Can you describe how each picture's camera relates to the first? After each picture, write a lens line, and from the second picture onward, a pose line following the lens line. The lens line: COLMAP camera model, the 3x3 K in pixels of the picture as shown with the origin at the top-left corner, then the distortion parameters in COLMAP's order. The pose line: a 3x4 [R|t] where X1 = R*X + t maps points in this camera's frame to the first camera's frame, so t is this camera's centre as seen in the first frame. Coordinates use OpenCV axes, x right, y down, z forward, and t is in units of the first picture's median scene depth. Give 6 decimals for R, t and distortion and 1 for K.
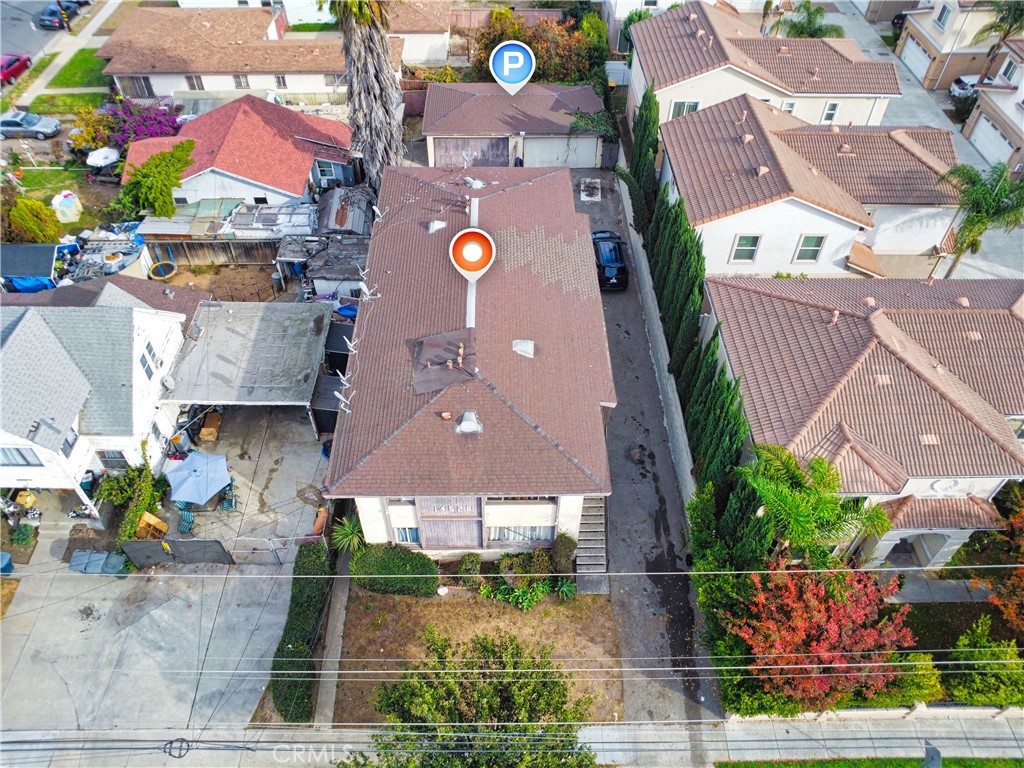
lens RADIAL K [[748.3, 0, 509.1], [0, 748.3, 382.2], [0, 0, 1]] dist [-0.036133, 0.007678]
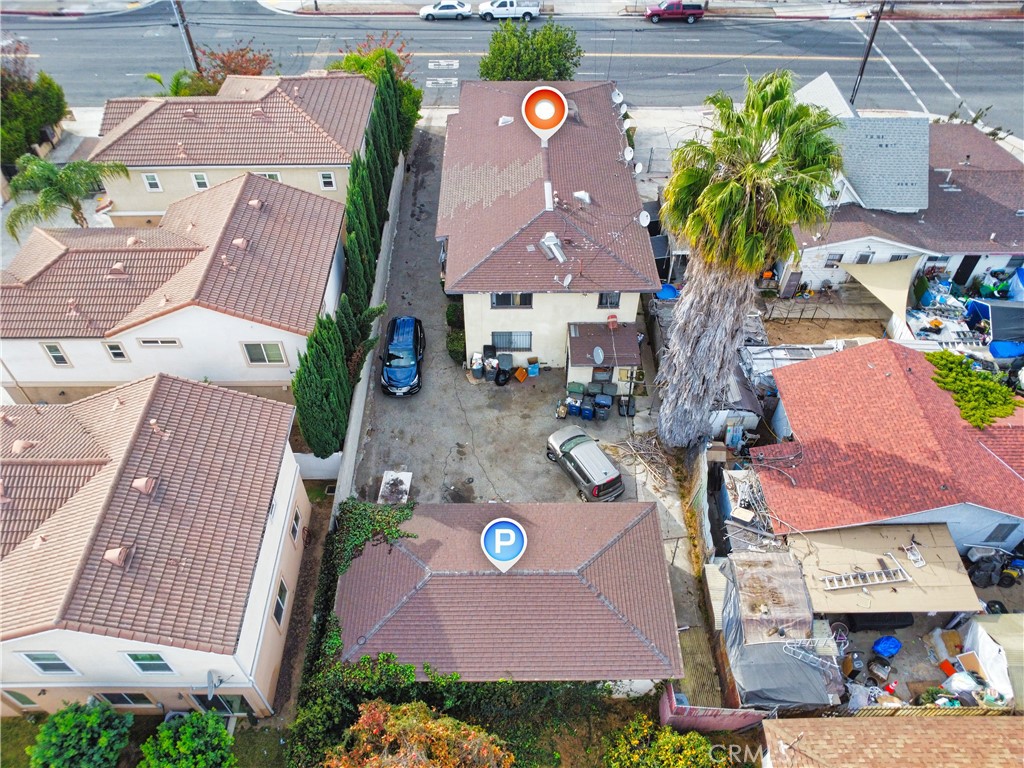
lens RADIAL K [[748.3, 0, 510.8], [0, 748.3, 381.4], [0, 0, 1]] dist [-0.036133, 0.007678]
pose [[-0.999935, -0.010261, -0.004987, 0.008308], [-0.004230, -0.072575, 0.997354, -1.082621], [-0.010596, 0.997310, 0.072527, 0.985268]]
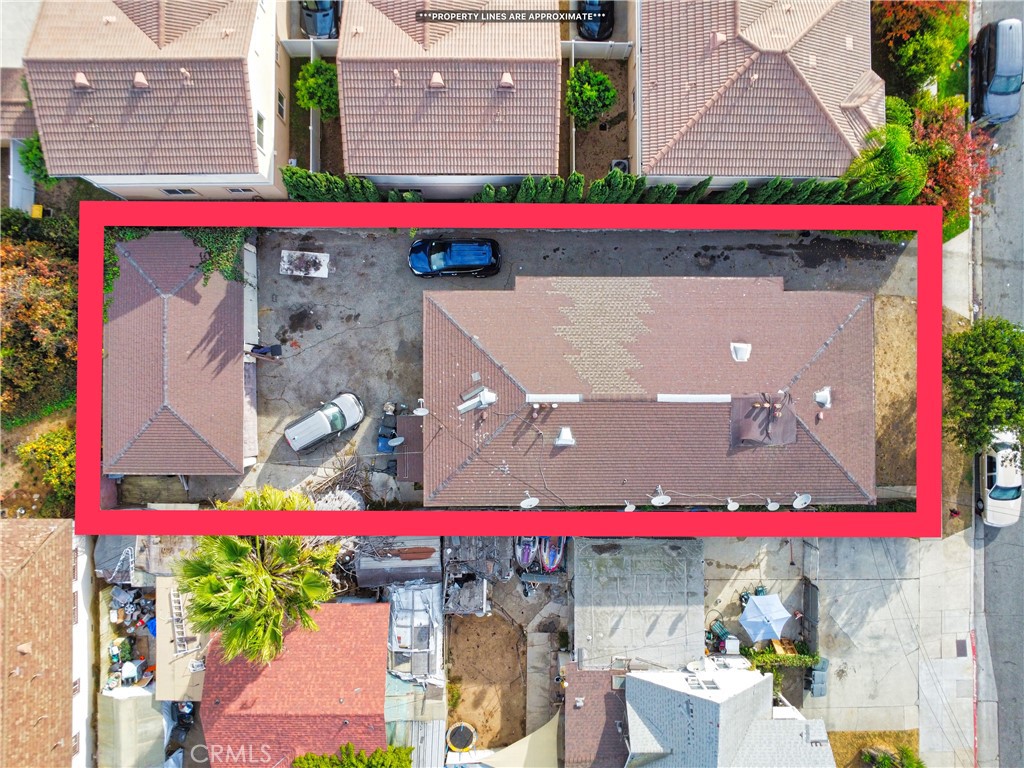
lens RADIAL K [[748.3, 0, 509.6], [0, 748.3, 382.3], [0, 0, 1]] dist [-0.036133, 0.007678]
pose [[0.011881, -0.999902, 0.007351, -0.028051], [0.724279, 0.013674, 0.689372, -0.766637], [-0.689405, -0.002867, 0.724370, 0.291066]]
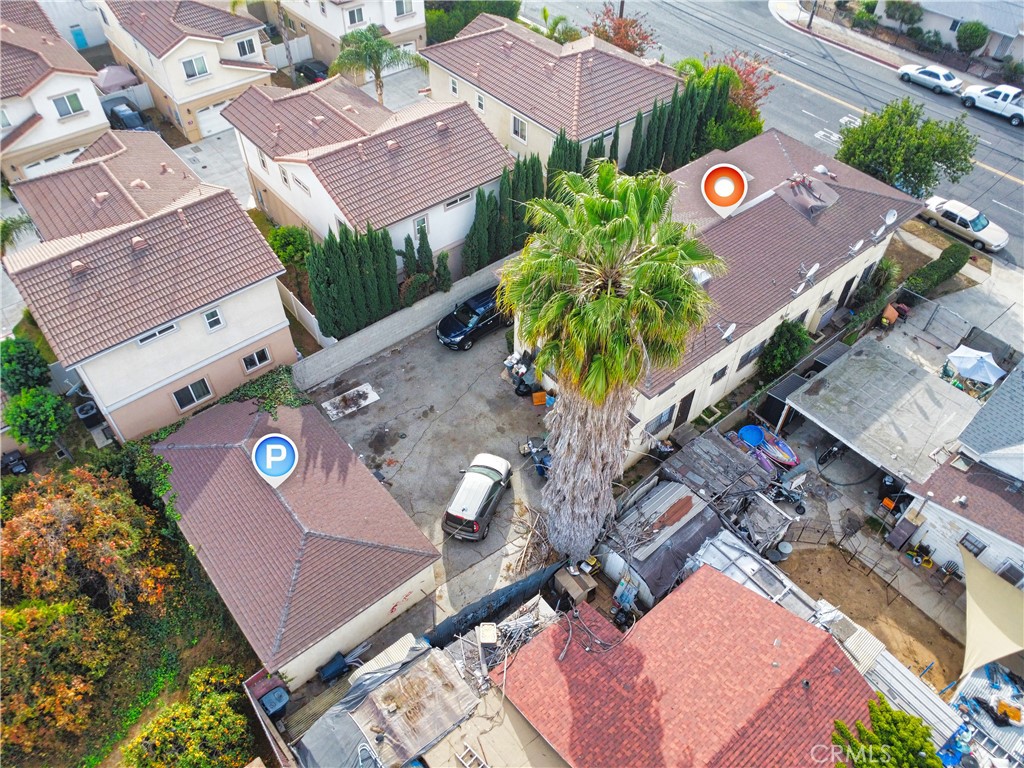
lens RADIAL K [[748.3, 0, 509.6], [0, 748.3, 383.1], [0, 0, 1]] dist [-0.036133, 0.007678]
pose [[-0.626159, -0.582805, 0.517941, -0.424316], [0.562592, 0.122208, 0.817653, -0.907784], [-0.539829, 0.803370, 0.251360, 0.829916]]
